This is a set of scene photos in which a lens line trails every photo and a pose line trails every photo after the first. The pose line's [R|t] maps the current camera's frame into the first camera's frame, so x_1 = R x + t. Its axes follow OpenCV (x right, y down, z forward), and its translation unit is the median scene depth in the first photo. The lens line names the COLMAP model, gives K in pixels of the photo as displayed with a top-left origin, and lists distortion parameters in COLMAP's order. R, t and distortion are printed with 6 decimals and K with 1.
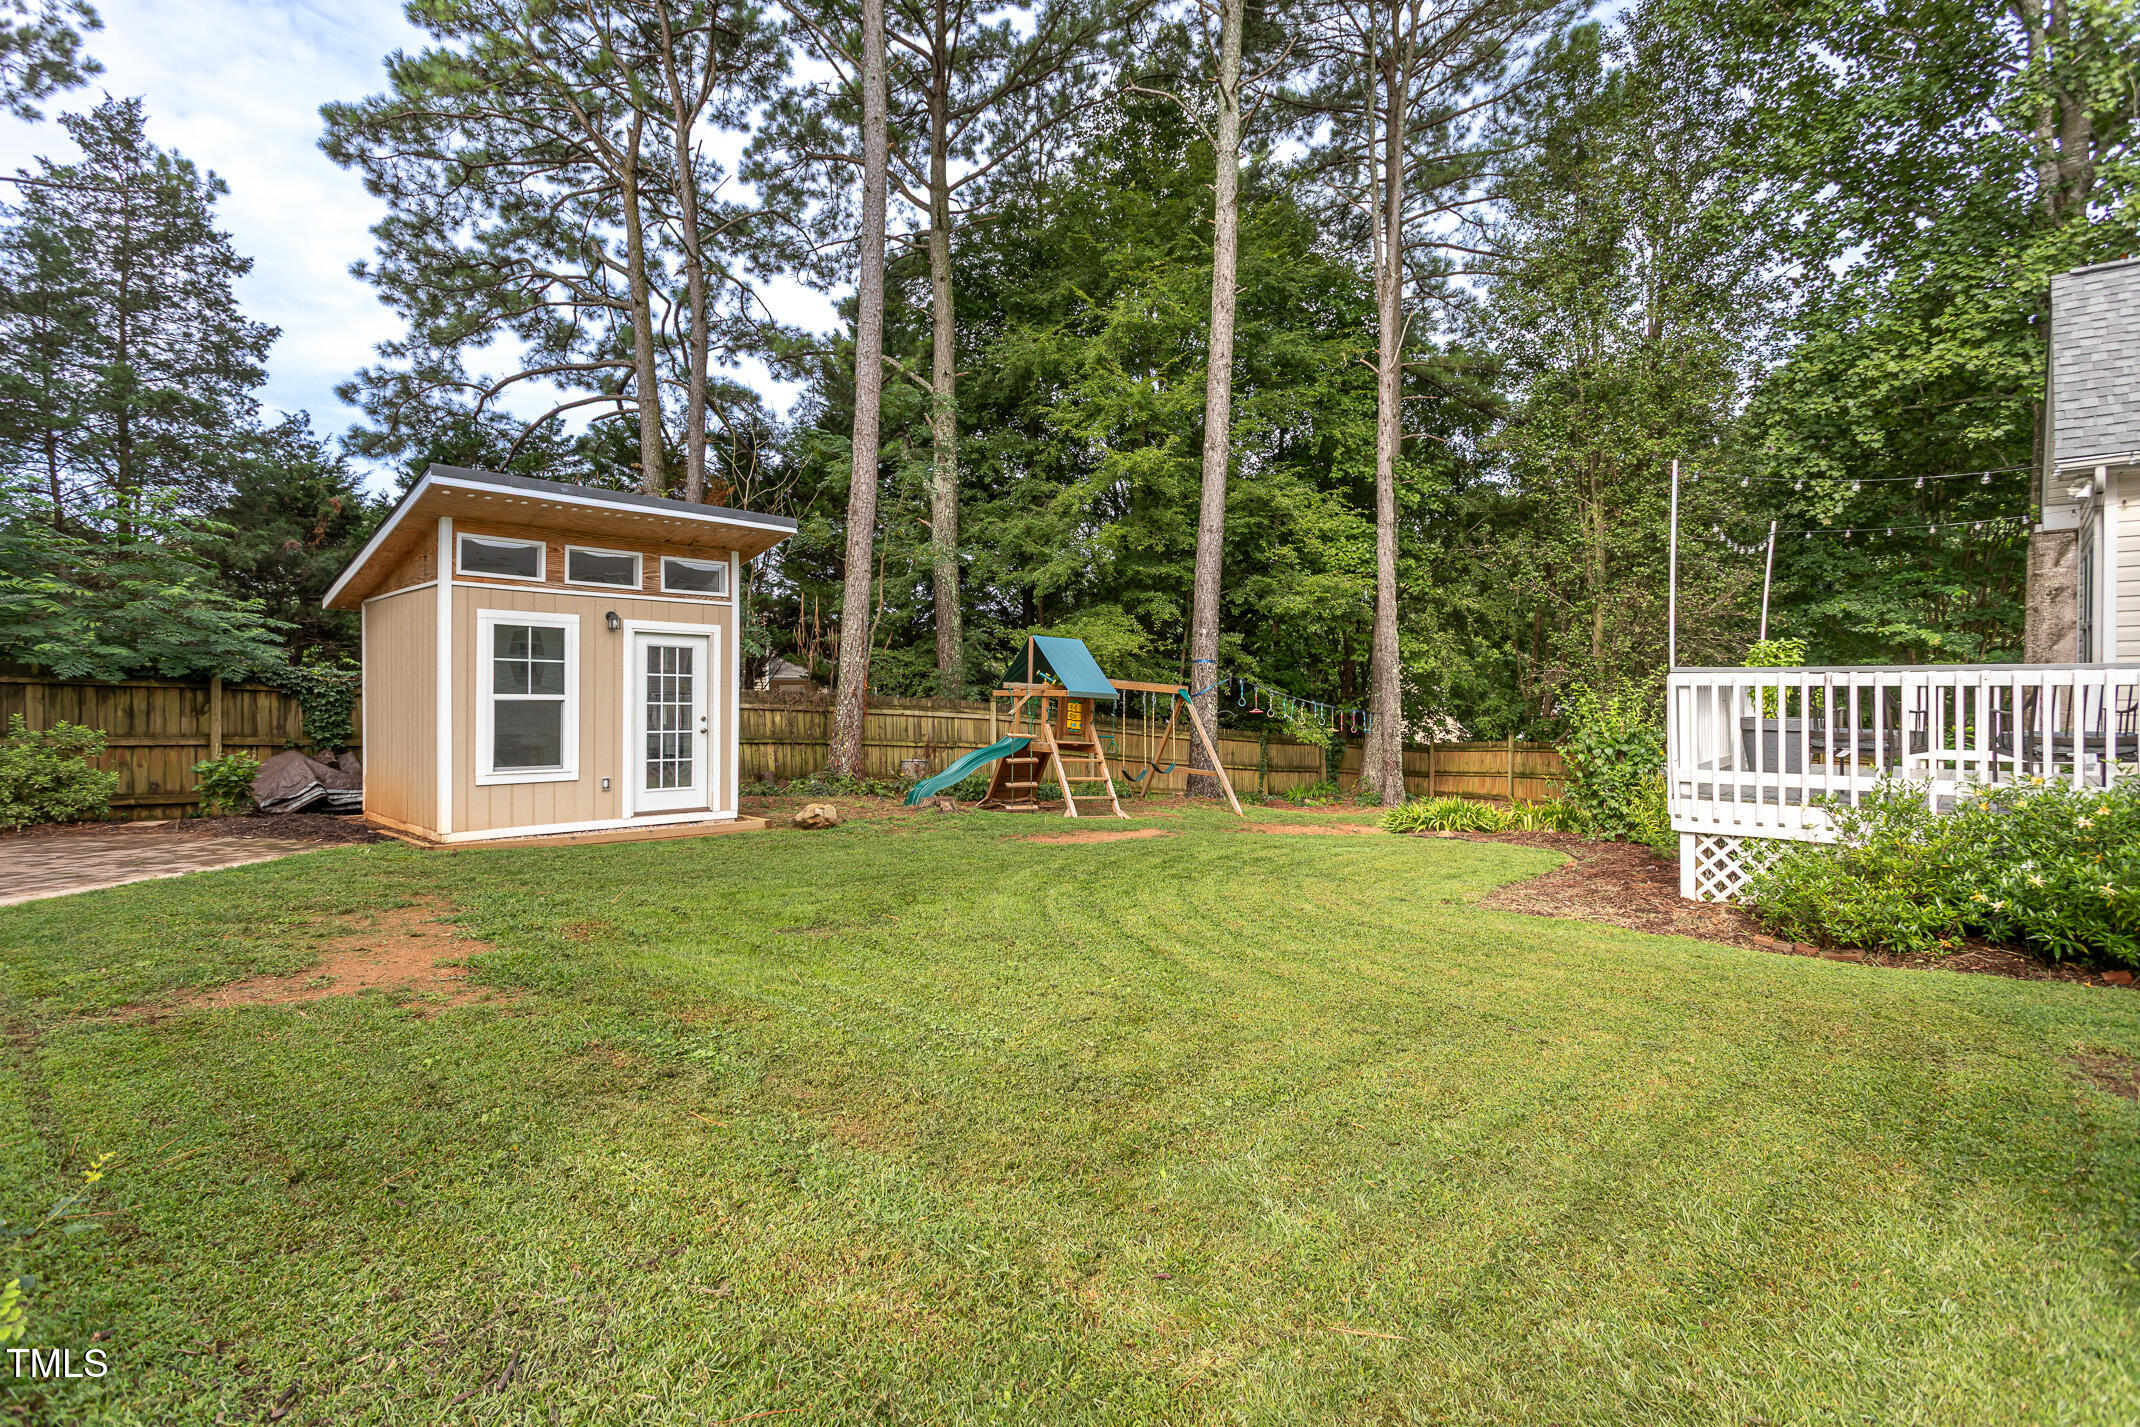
lens RADIAL K [[1022.1, 0, 1060.4], [0, 1022.1, 706.9], [0, 0, 1]] dist [0.002474, 0.001942]
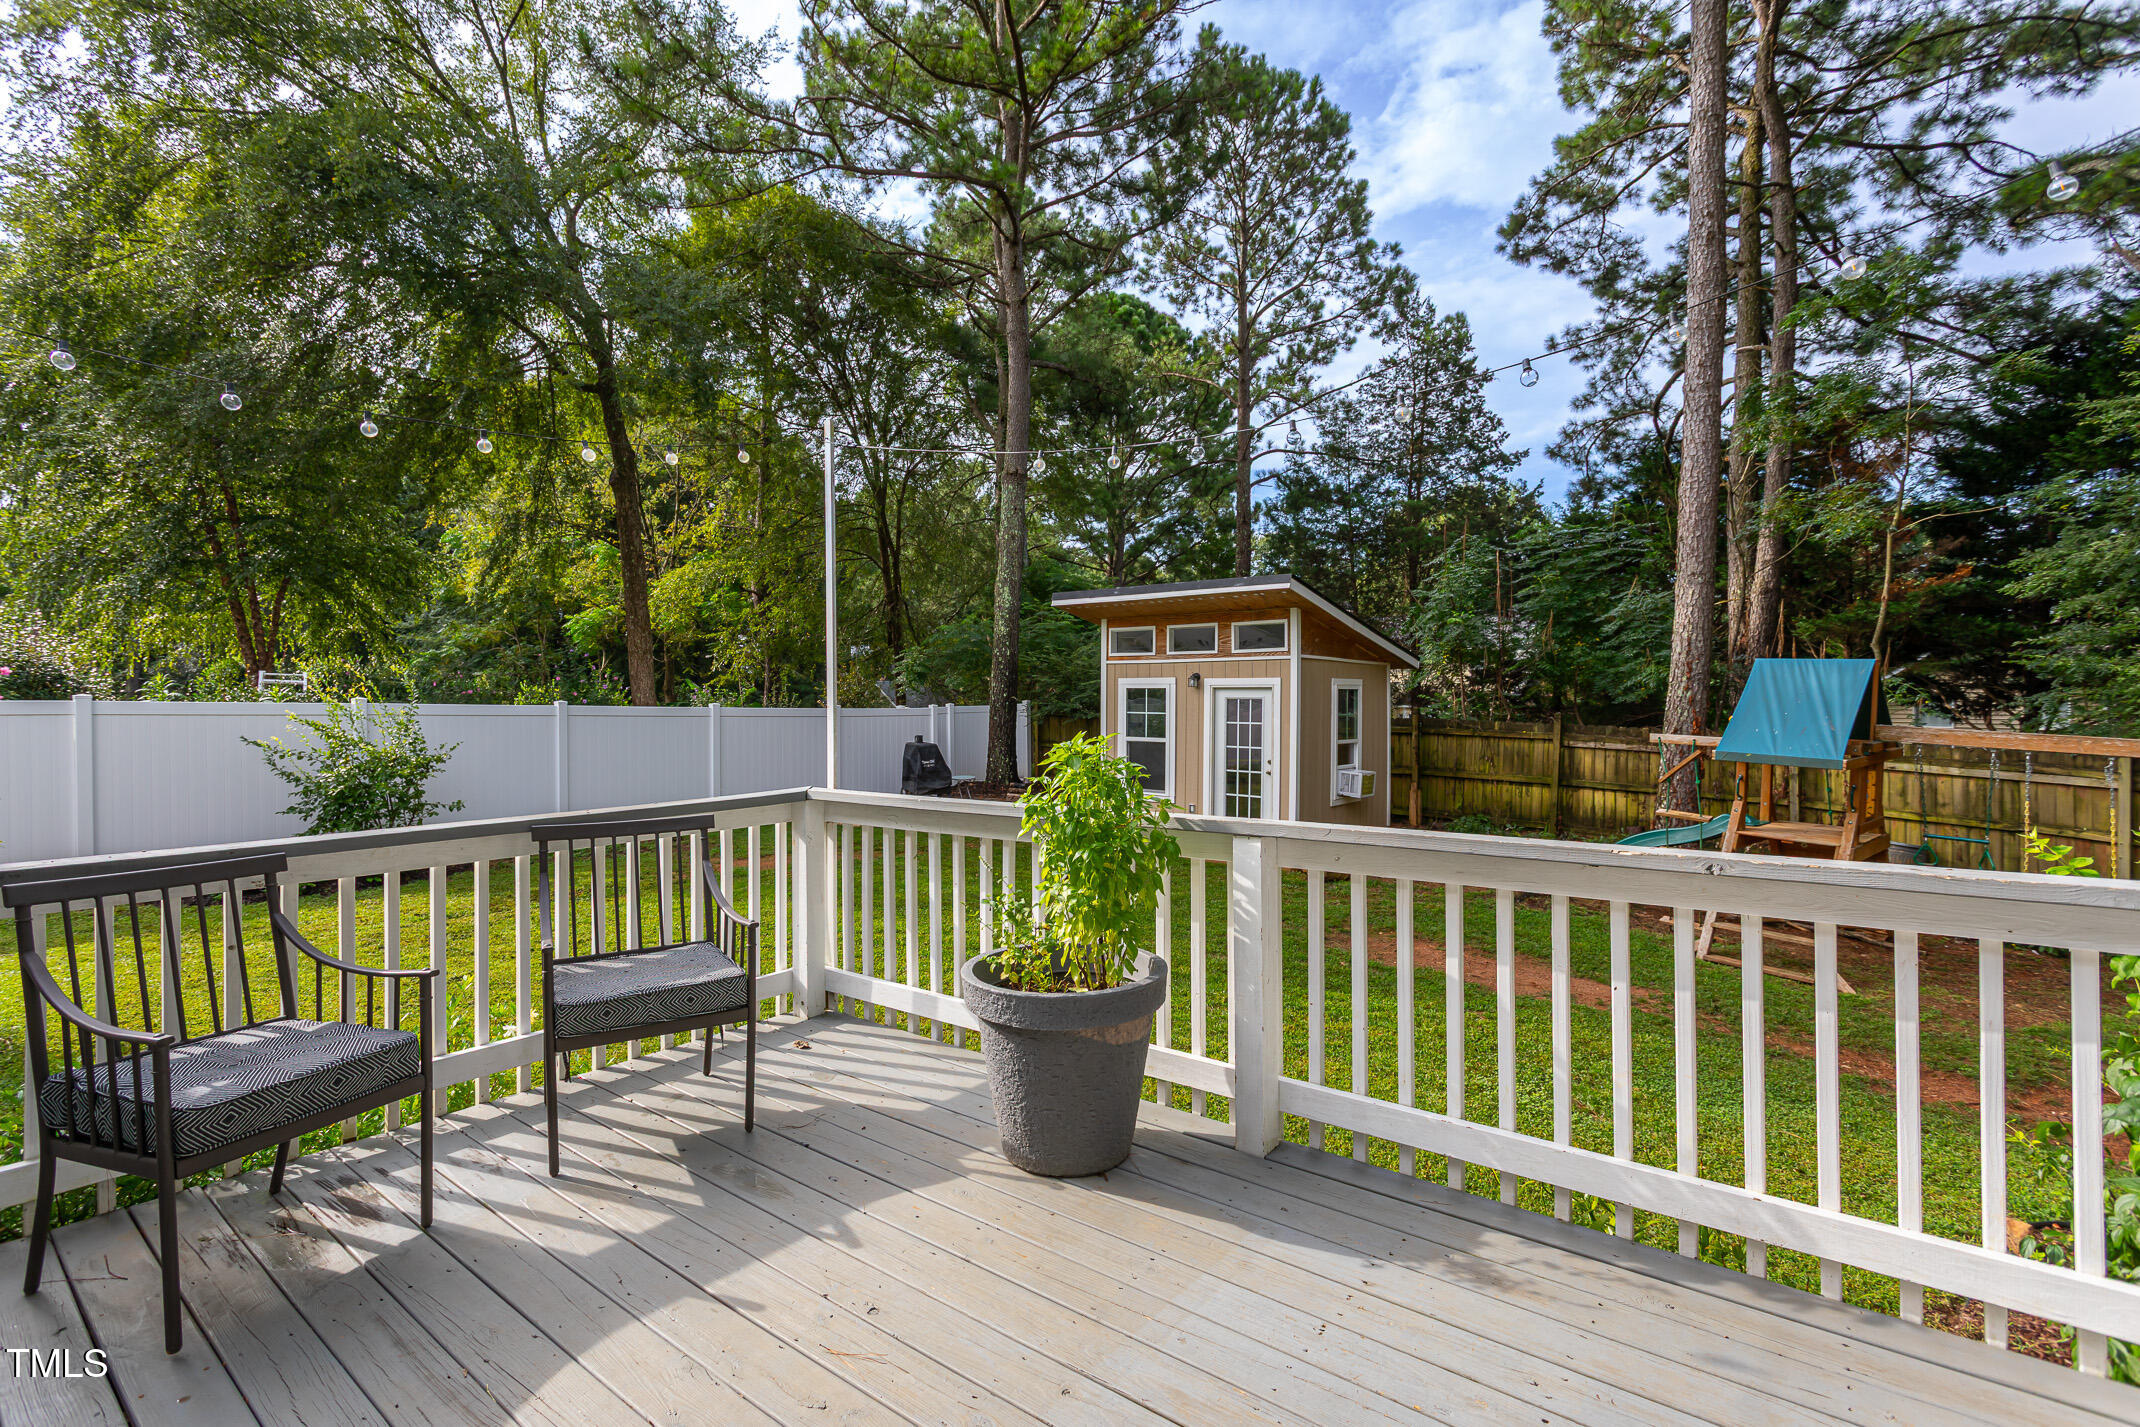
lens RADIAL K [[1022.1, 0, 1052.7], [0, 1022.1, 699.4], [0, 0, 1]] dist [0.002474, 0.001942]
pose [[0.072834, 0.001440, -0.997343, 0.480553], [-0.004359, 0.999990, 0.001126, -0.036226], [0.997335, 0.004266, 0.072840, 0.432419]]
